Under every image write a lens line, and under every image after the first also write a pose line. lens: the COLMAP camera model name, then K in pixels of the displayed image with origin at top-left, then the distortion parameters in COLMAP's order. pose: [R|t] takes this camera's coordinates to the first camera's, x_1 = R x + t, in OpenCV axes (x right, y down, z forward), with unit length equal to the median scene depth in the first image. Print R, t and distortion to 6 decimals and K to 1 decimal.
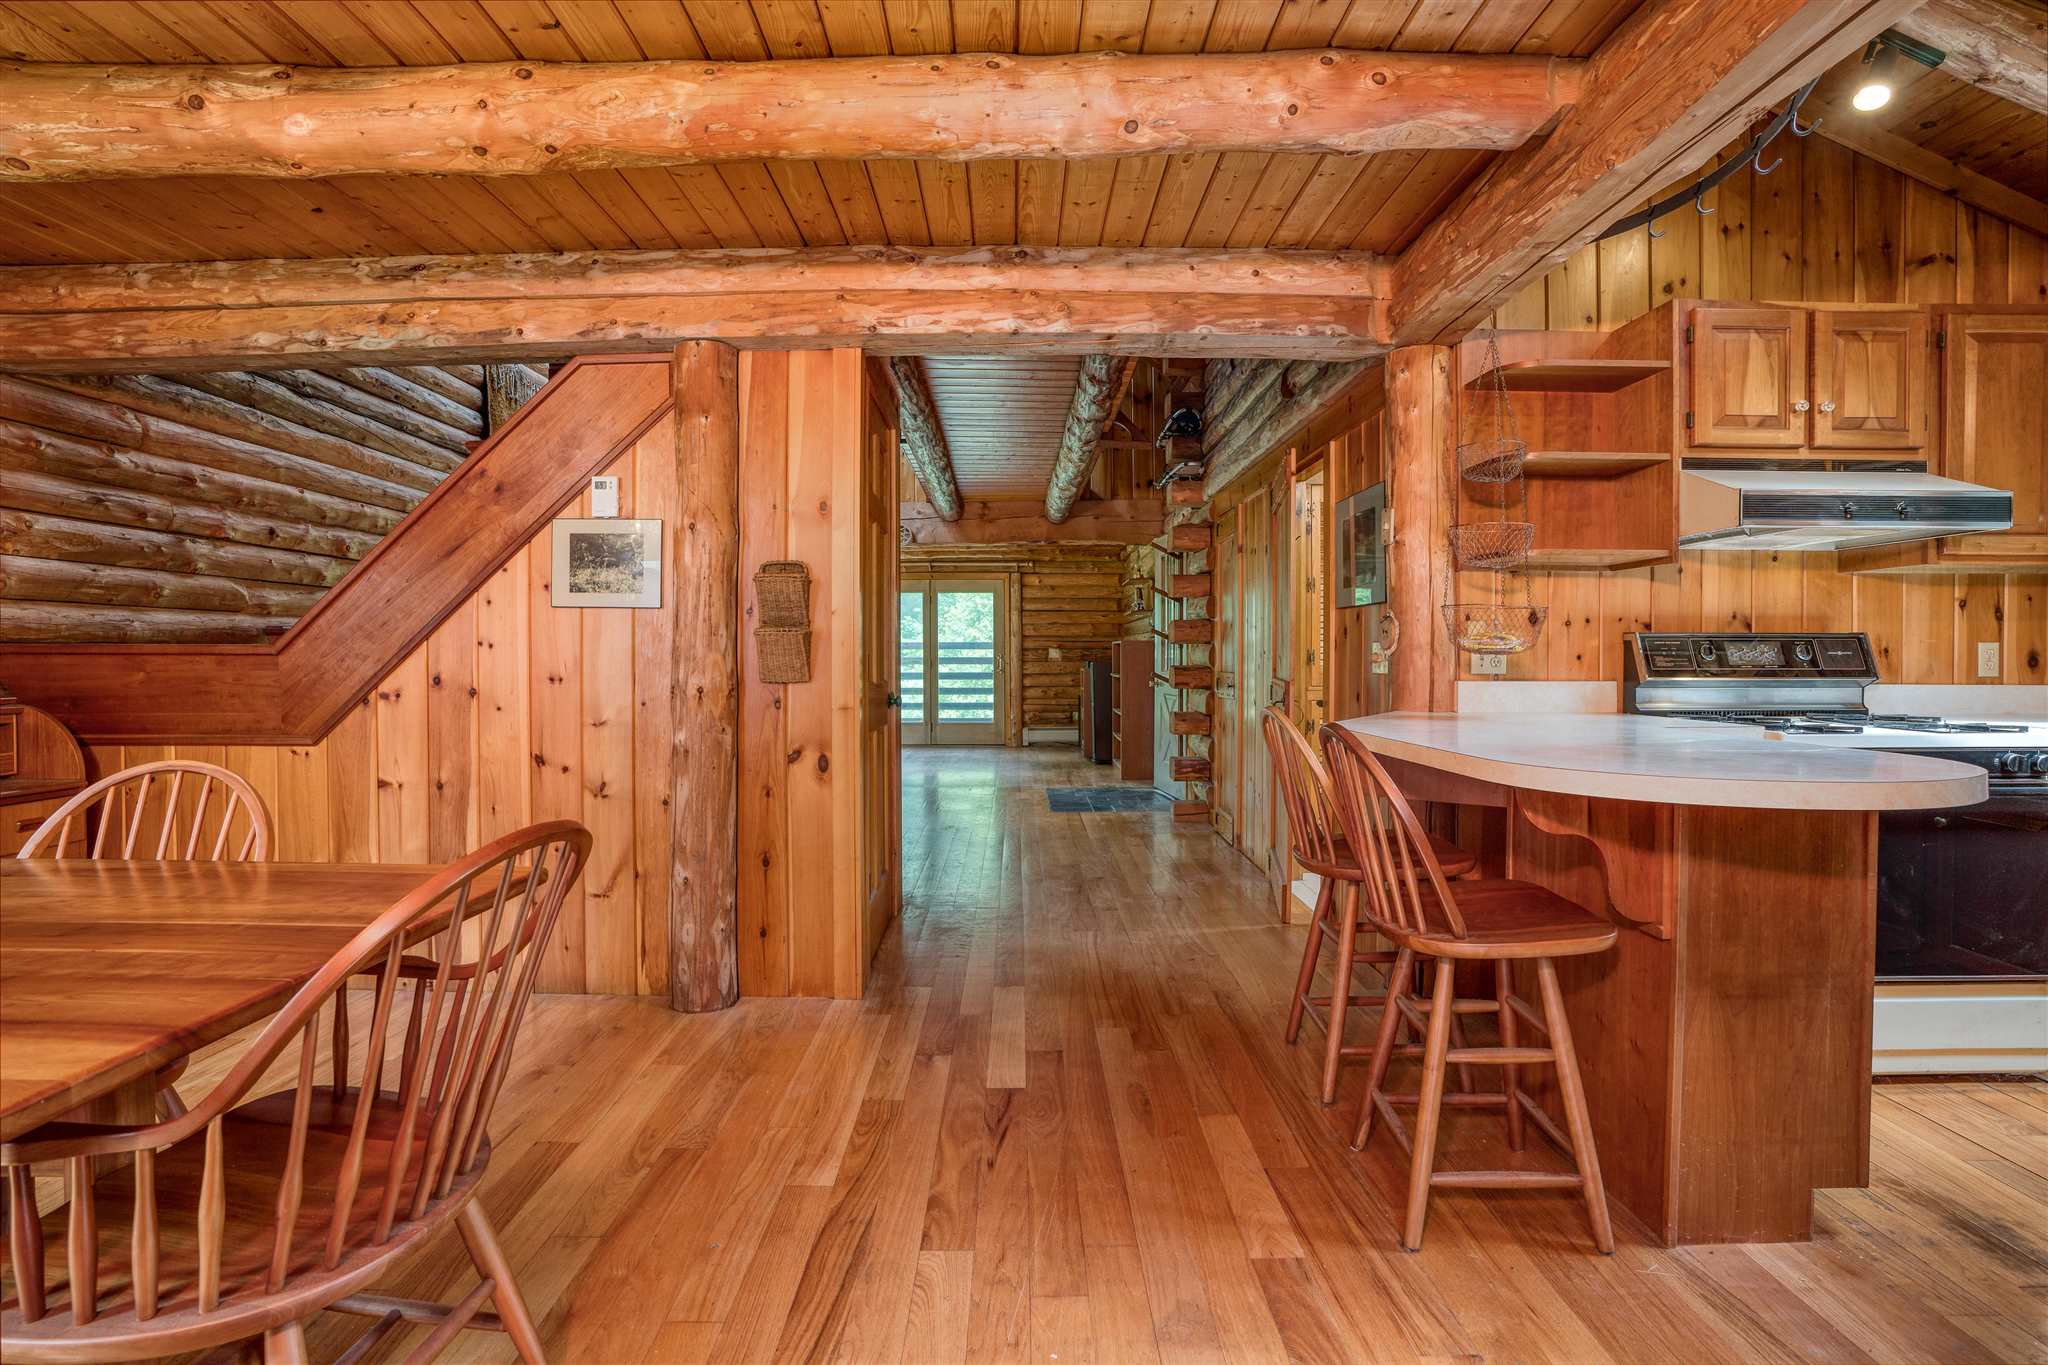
lens RADIAL K [[959.1, 0, 1024.5], [0, 959.1, 671.5], [0, 0, 1]] dist [-0.069657, 0.027856]
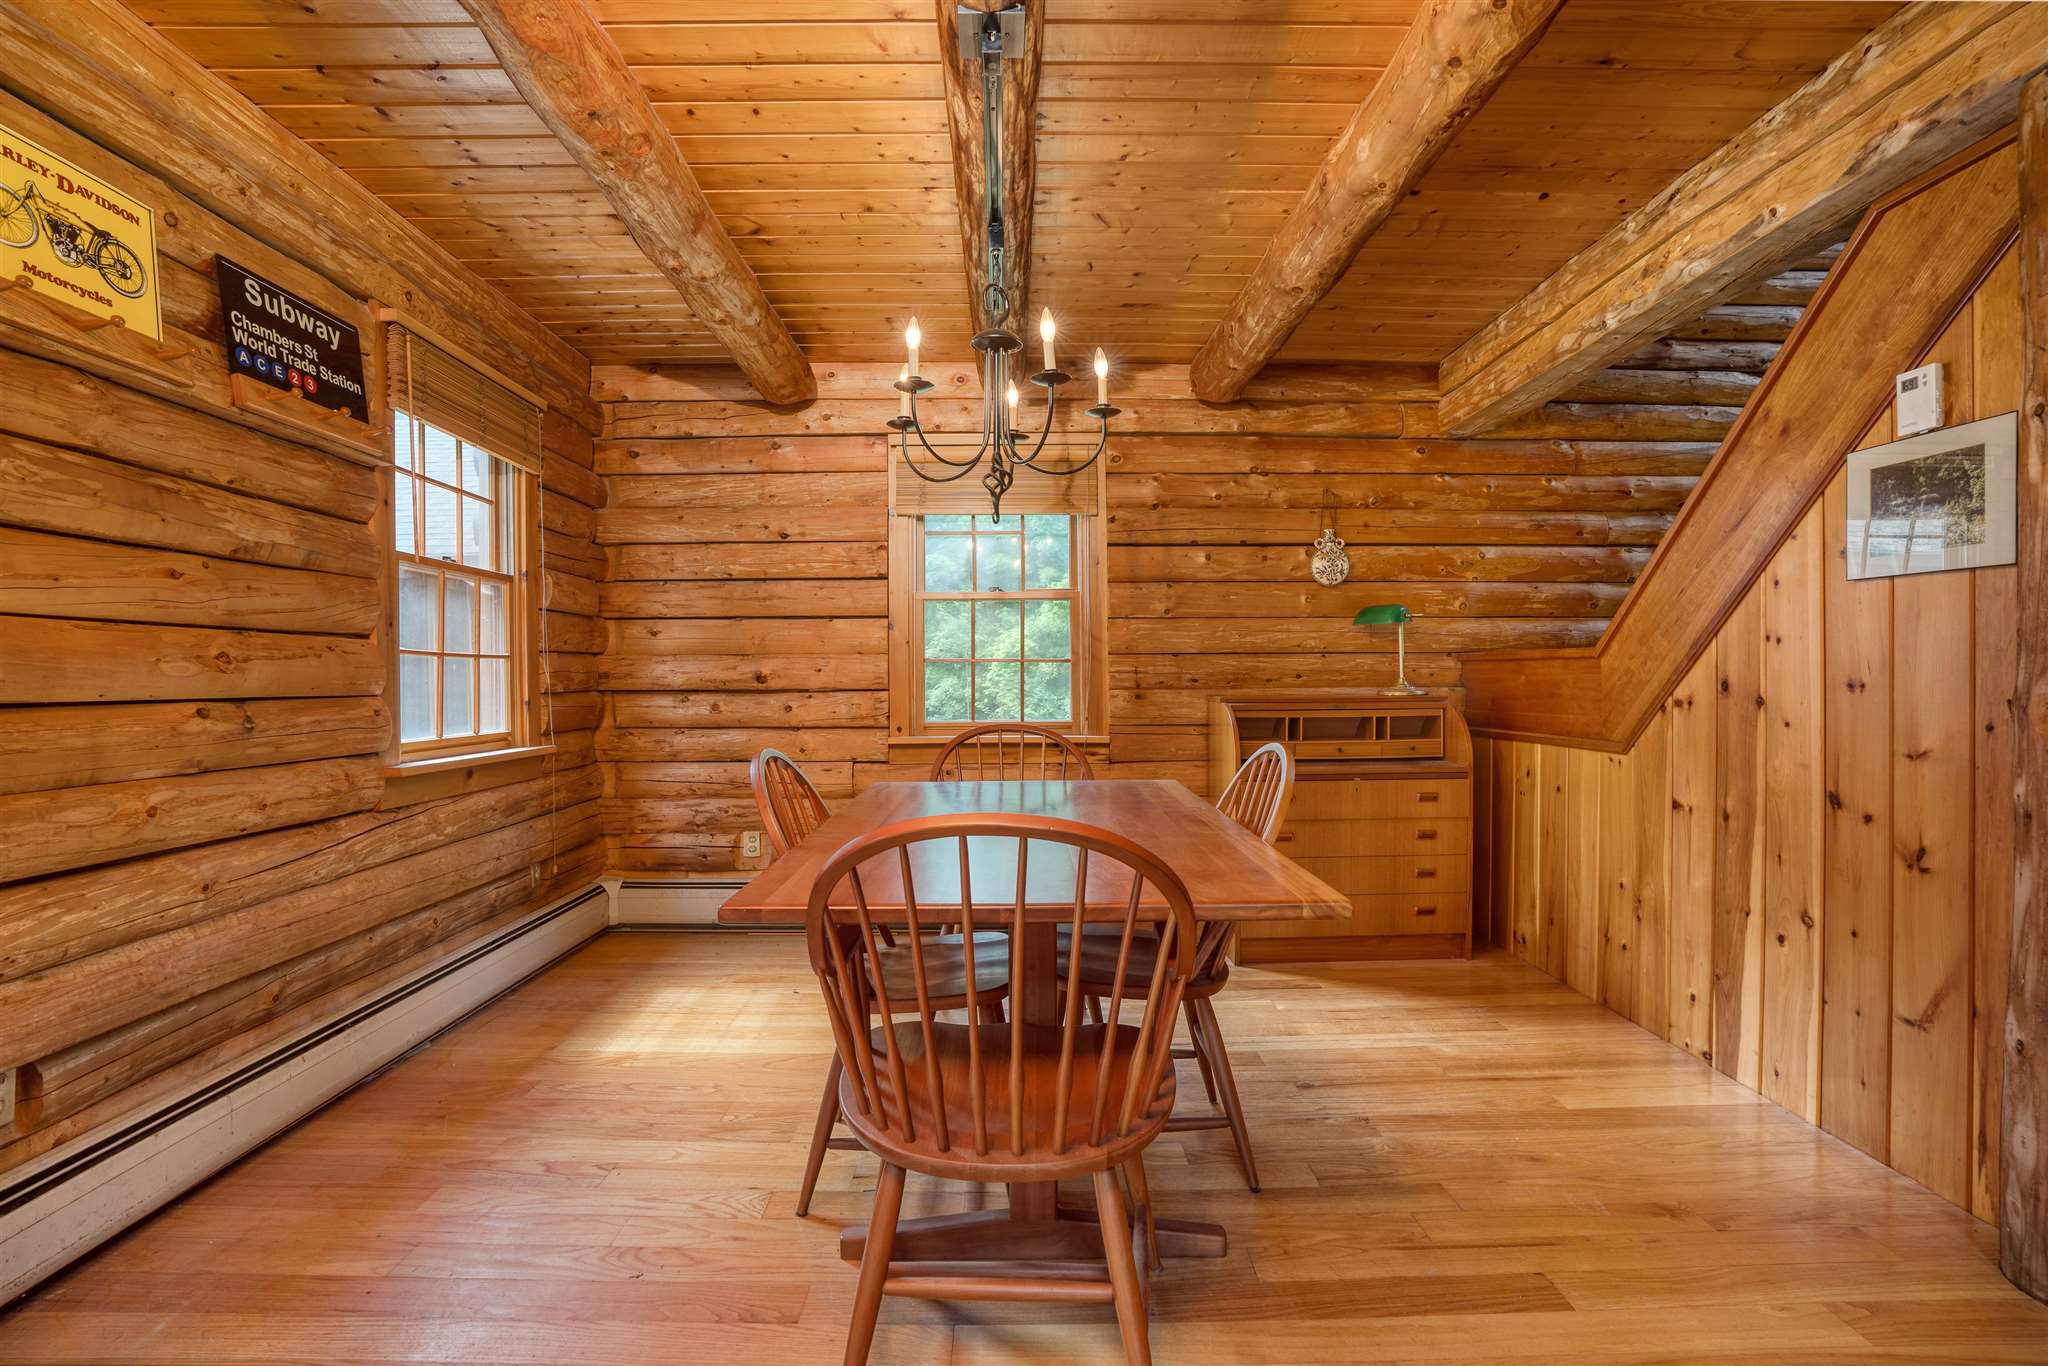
lens RADIAL K [[959.1, 0, 1024.5], [0, 959.1, 672.0], [0, 0, 1]] dist [-0.069657, 0.027856]
pose [[-0.004959, -0.004855, -0.999976, 0.122230], [-0.011863, 0.999918, -0.004796, 0.005999], [0.999917, 0.011838, -0.005016, 0.272489]]
